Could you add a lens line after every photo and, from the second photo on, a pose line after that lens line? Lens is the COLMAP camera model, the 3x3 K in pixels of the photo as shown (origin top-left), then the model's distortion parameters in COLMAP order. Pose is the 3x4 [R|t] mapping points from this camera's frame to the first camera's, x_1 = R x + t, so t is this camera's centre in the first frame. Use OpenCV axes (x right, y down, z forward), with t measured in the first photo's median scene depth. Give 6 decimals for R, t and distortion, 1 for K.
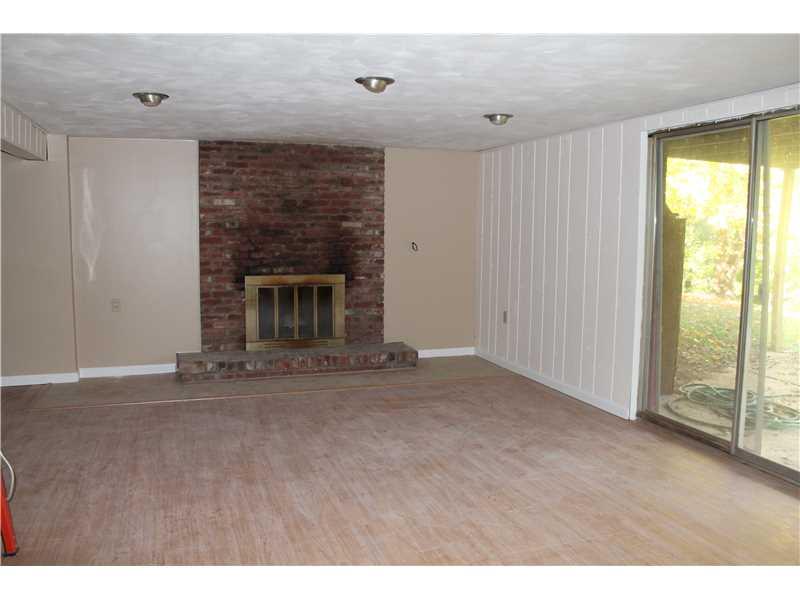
lens RADIAL K [[674.5, 0, 400.0], [0, 674.5, 300.0], [0, 0, 1]] dist [-0.129959, 0.088588]
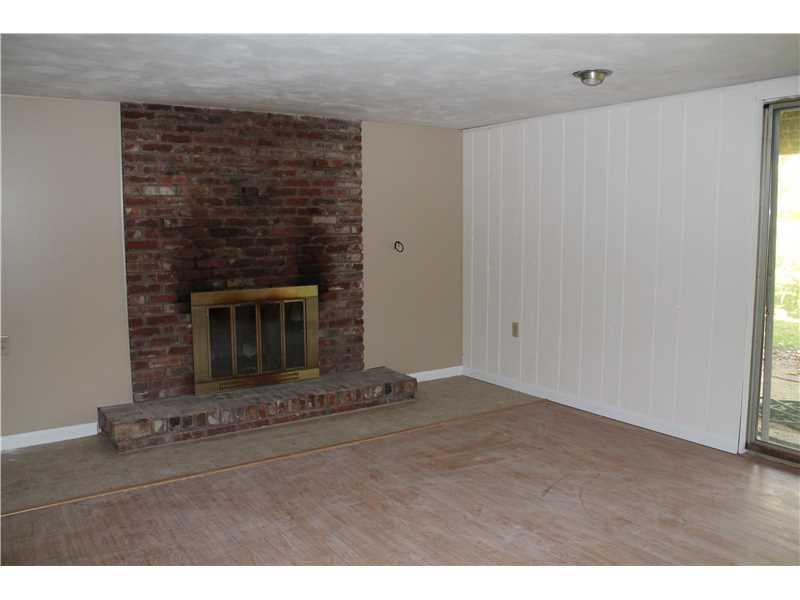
lens RADIAL K [[674.5, 0, 400.0], [0, 674.5, 300.0], [0, 0, 1]] dist [-0.129959, 0.088588]
pose [[0.966416, -0.042847, 0.253385, -0.195713], [0.040827, 0.999079, 0.013230, -0.028651], [-0.253718, -0.002441, 0.967275, 0.246253]]
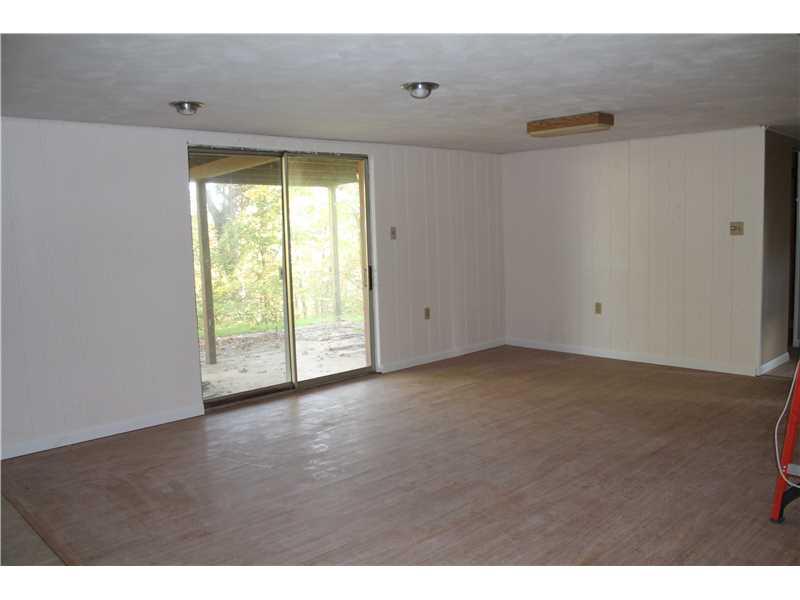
lens RADIAL K [[674.5, 0, 400.0], [0, 674.5, 300.0], [0, 0, 1]] dist [-0.129959, 0.088588]
pose [[-0.418957, -0.091451, 0.903389, -0.559708], [0.127986, 0.979035, 0.158463, -0.096713], [-0.898941, 0.182010, -0.398469, 0.844014]]
